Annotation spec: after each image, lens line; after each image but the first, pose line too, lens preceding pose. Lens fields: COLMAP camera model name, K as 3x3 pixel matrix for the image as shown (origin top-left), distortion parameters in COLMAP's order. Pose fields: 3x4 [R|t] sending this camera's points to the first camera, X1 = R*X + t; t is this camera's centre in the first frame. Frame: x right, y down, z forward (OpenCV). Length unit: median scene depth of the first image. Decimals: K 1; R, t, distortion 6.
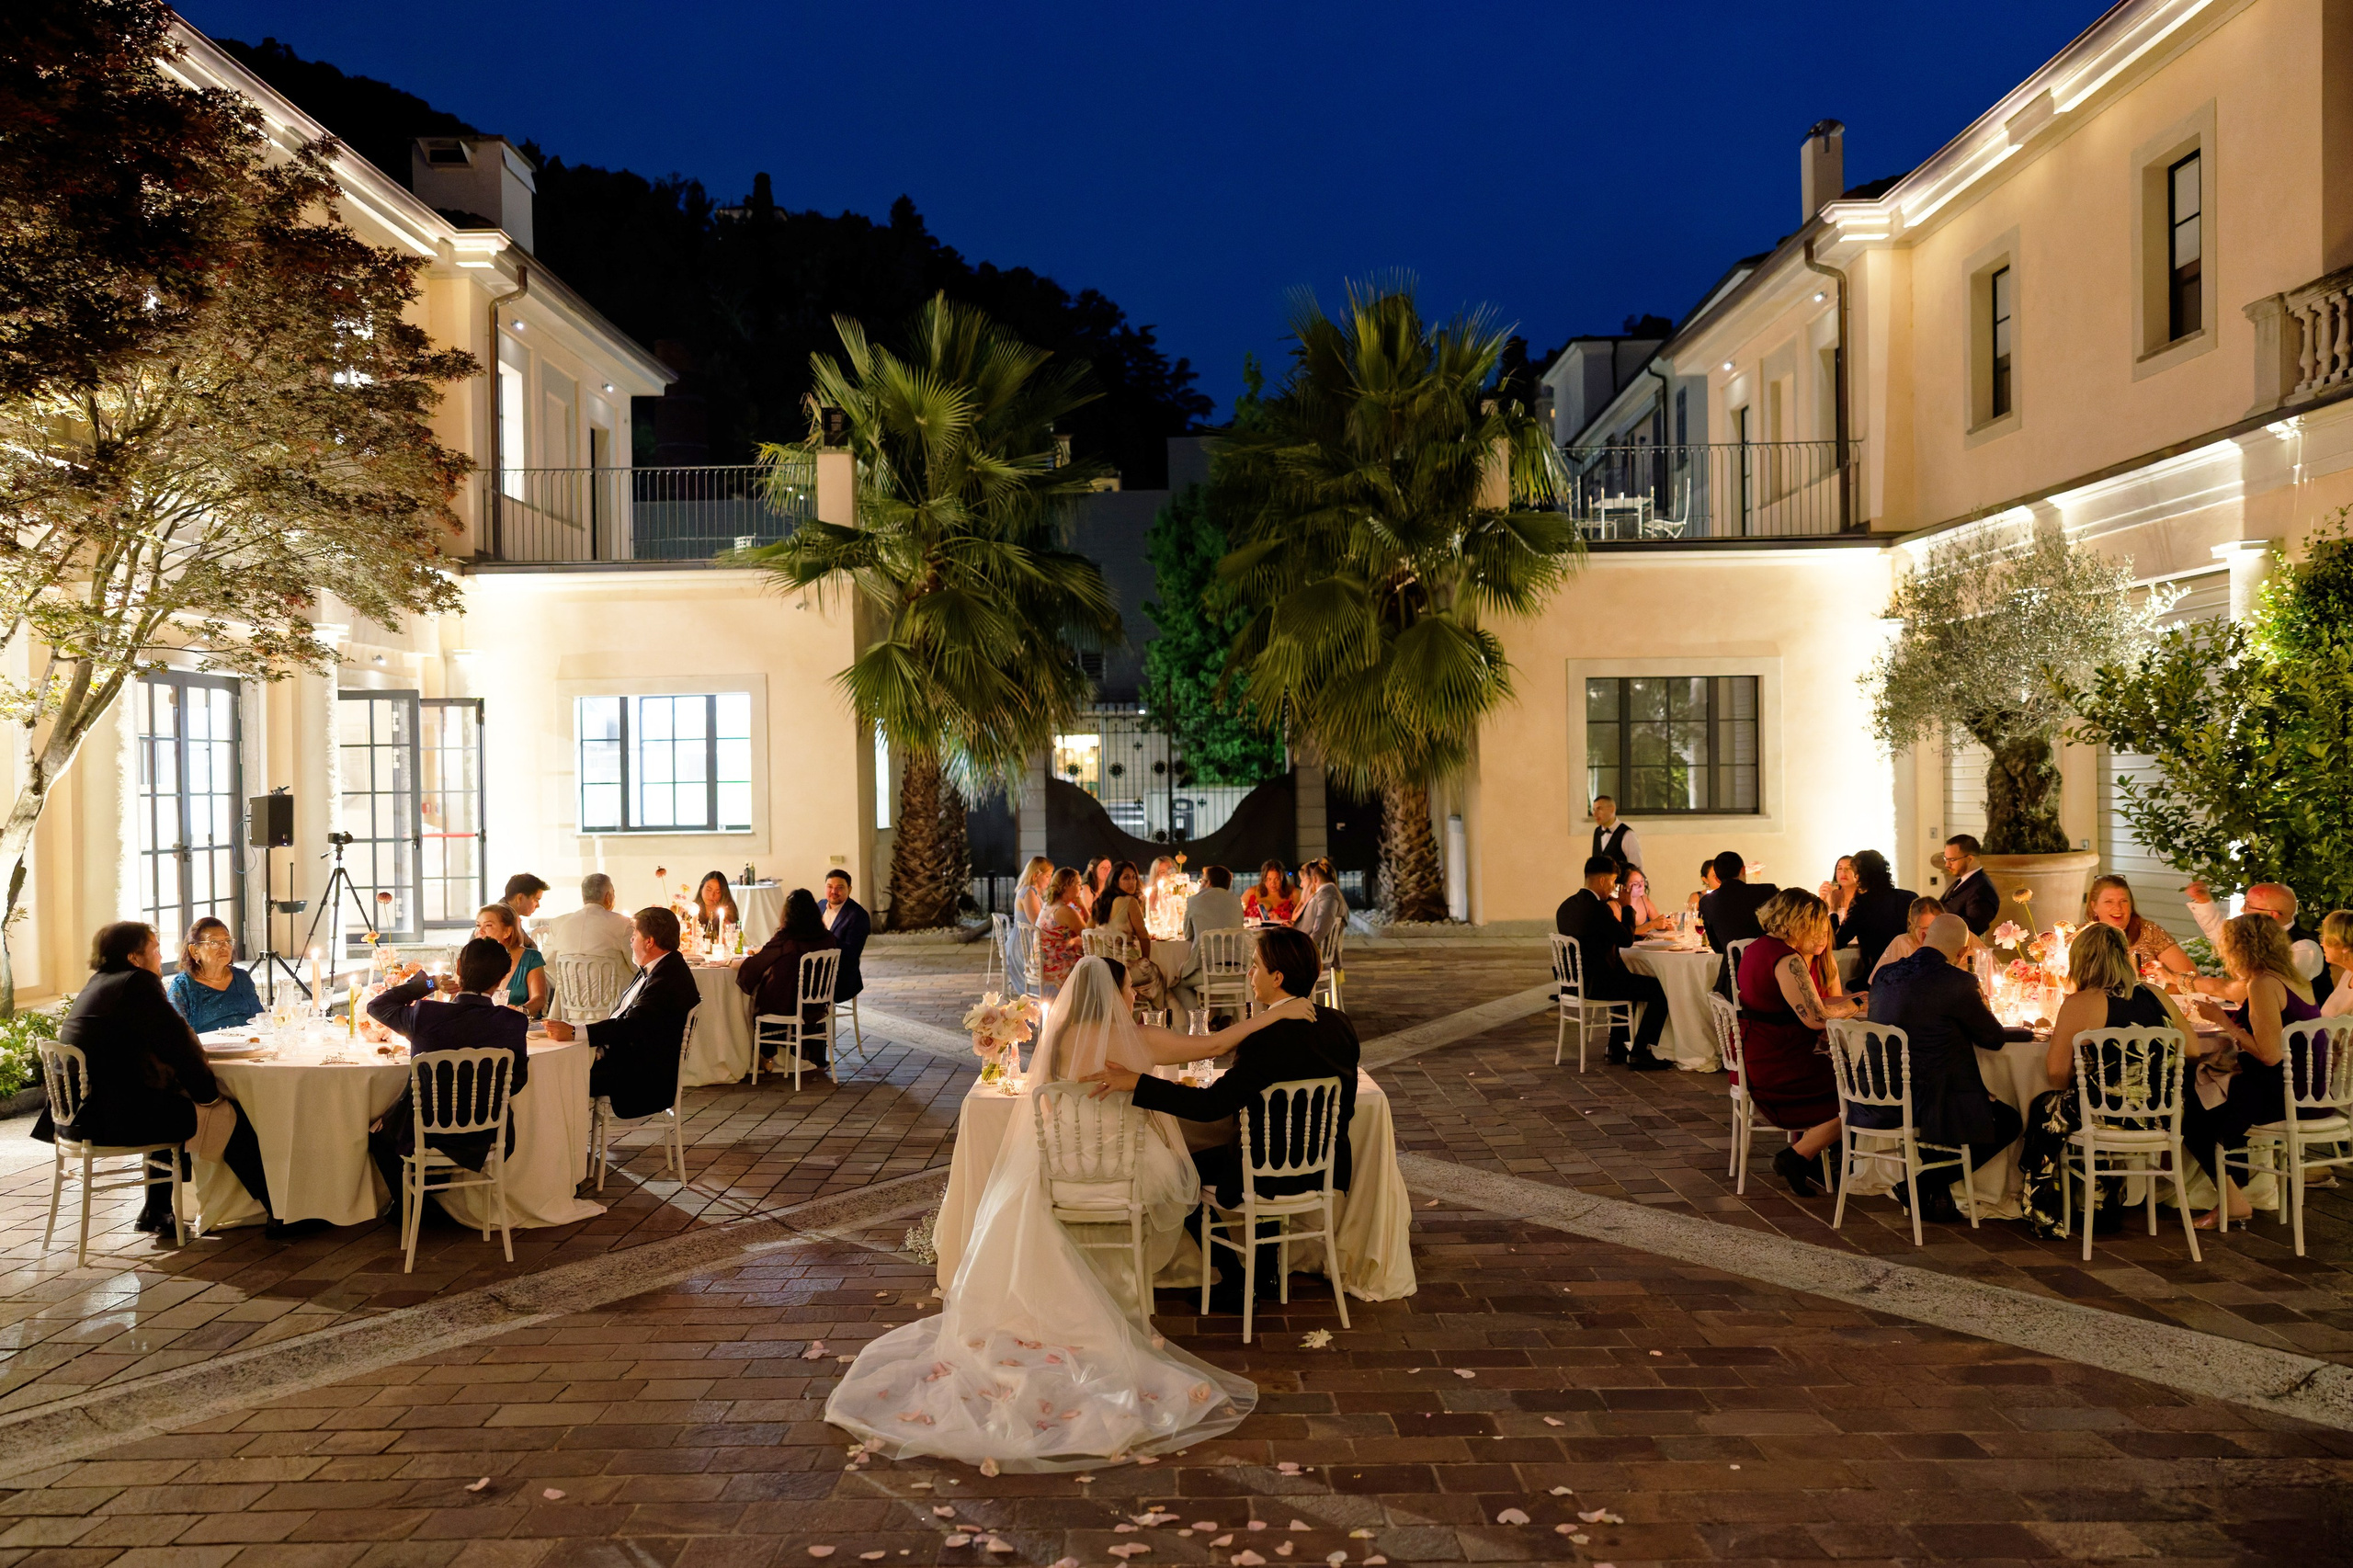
lens RADIAL K [[1946.9, 0, 1163.2], [0, 1946.9, 799.3], [0, 0, 1]] dist [-0.005120, -0.001287]
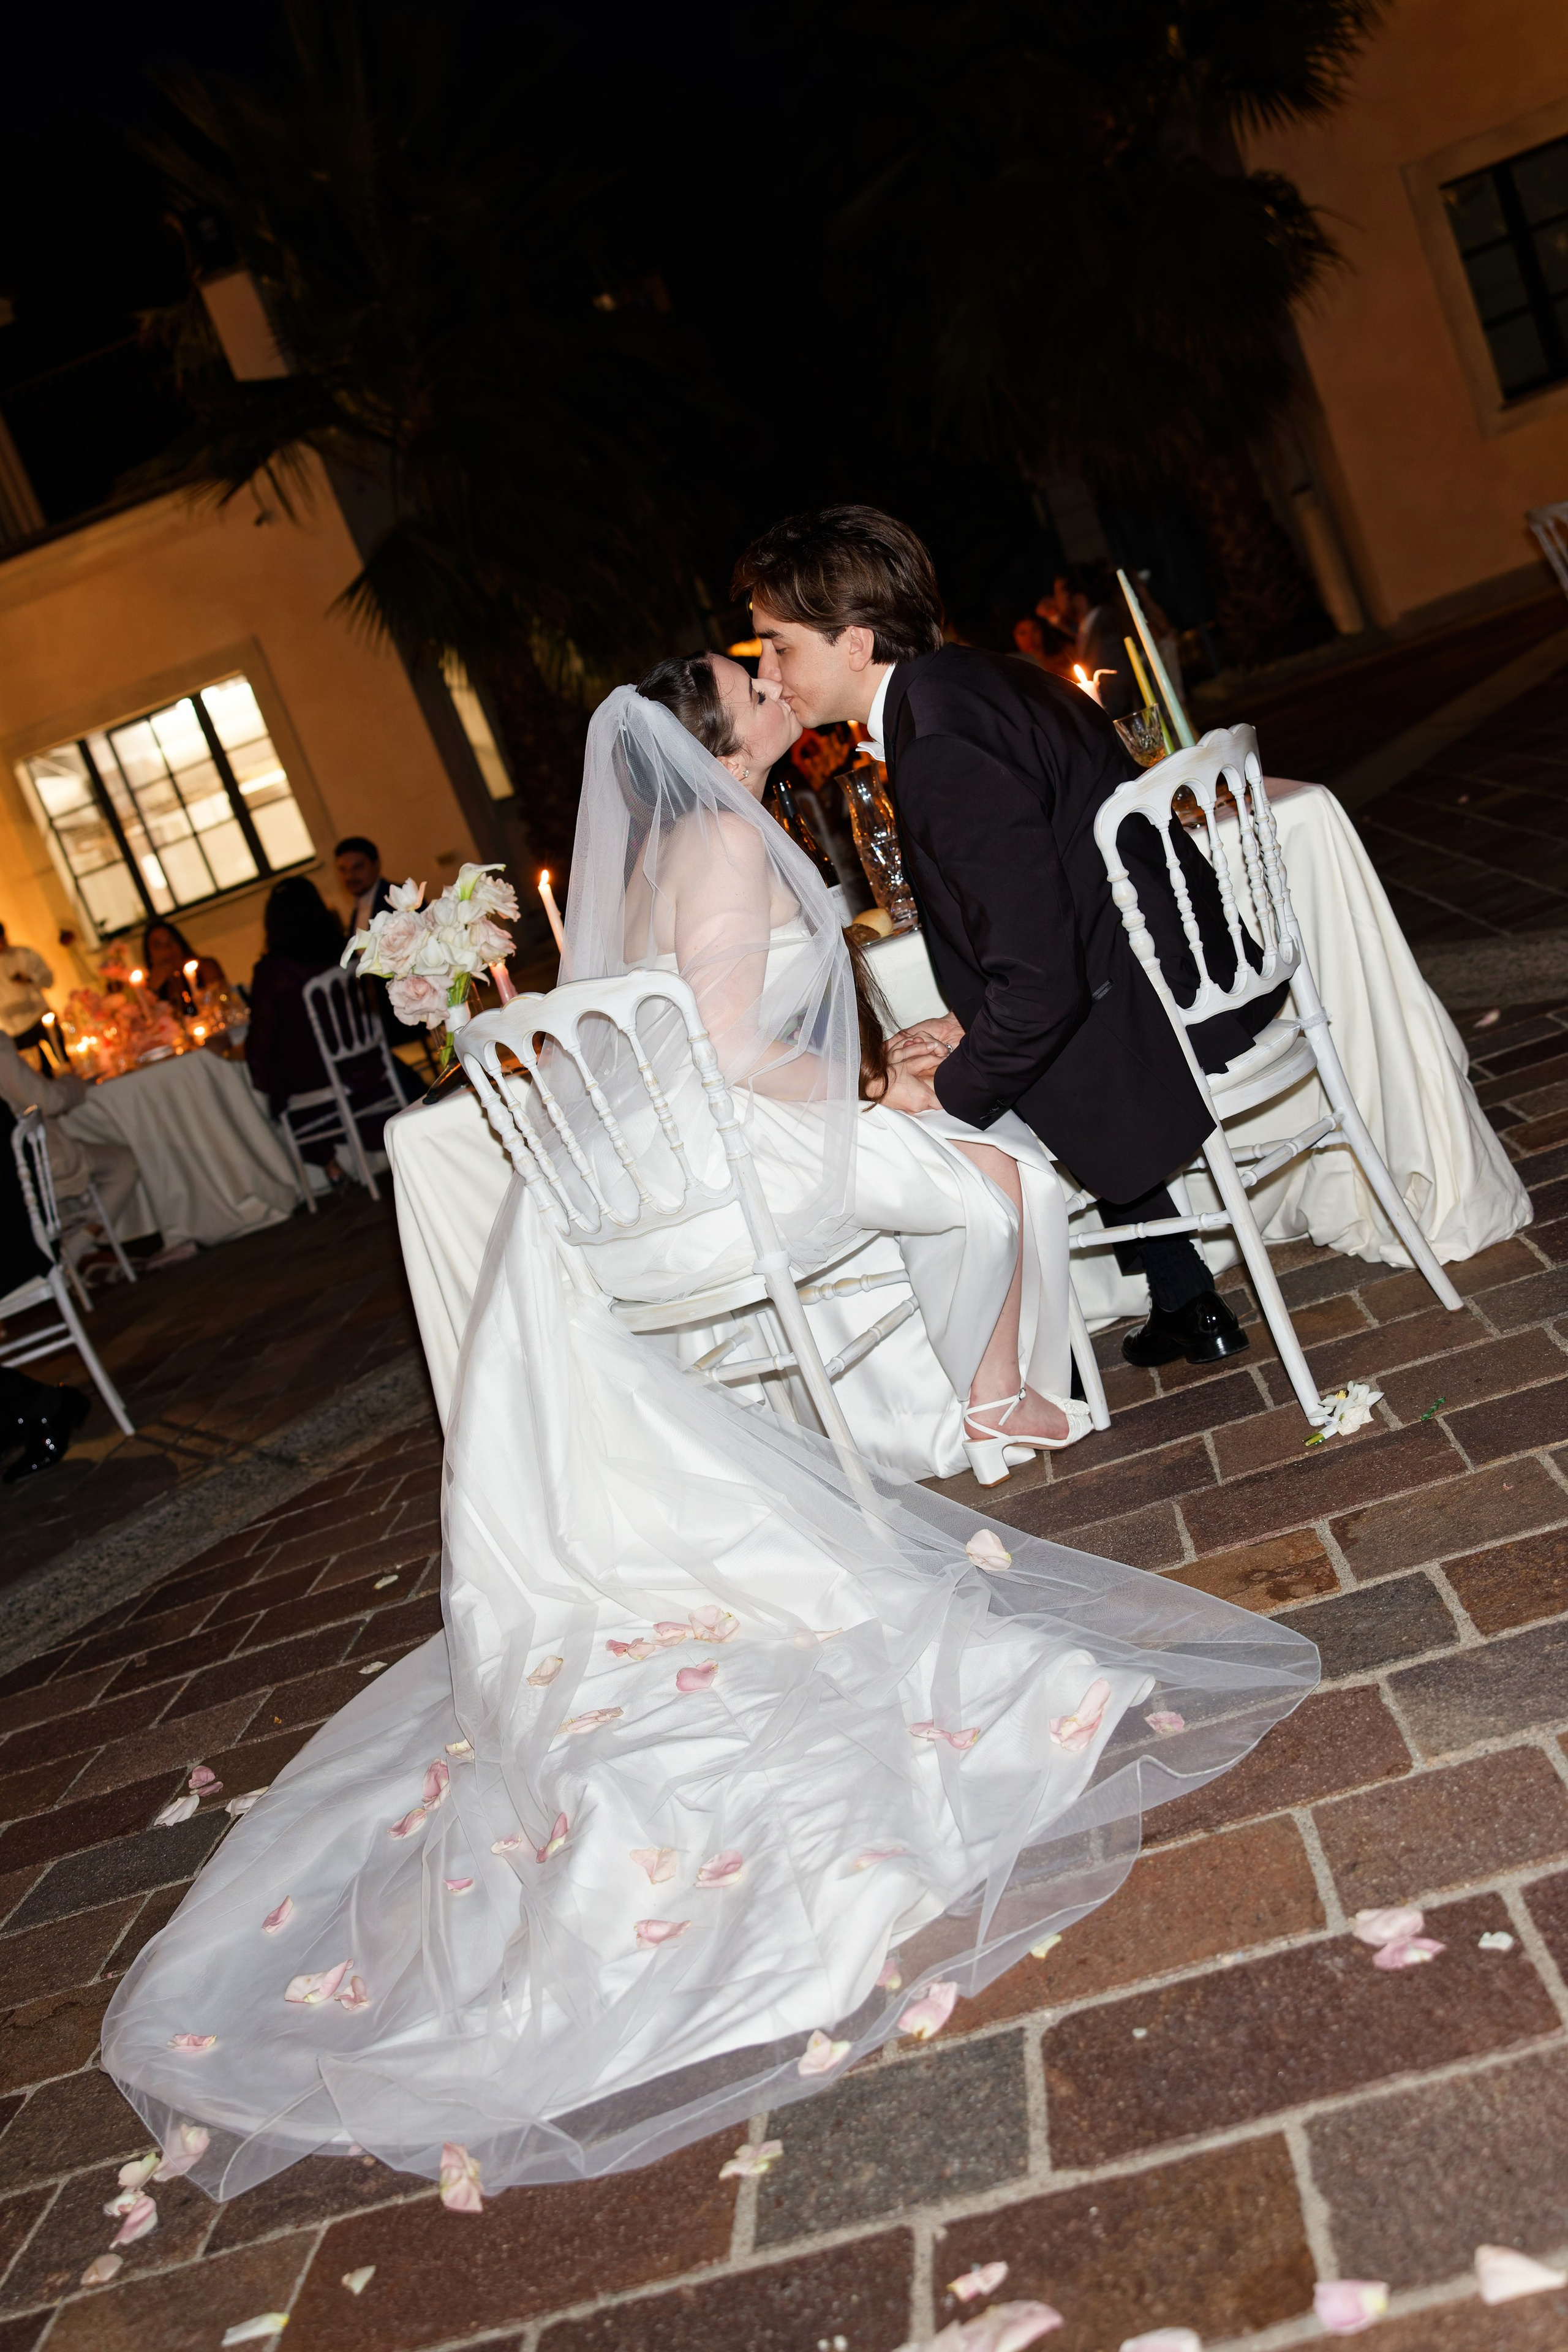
lens RADIAL K [[2228.5, 0, 740.8], [0, 2228.5, 1093.8], [0, 0, 1]] dist [0.037619, 0.000000]
pose [[0.938975, -0.320246, -0.125571, 0.002782], [0.335605, 0.932964, 0.130184, 0.040797], [0.075462, -0.164382, 0.983506, 0.221246]]
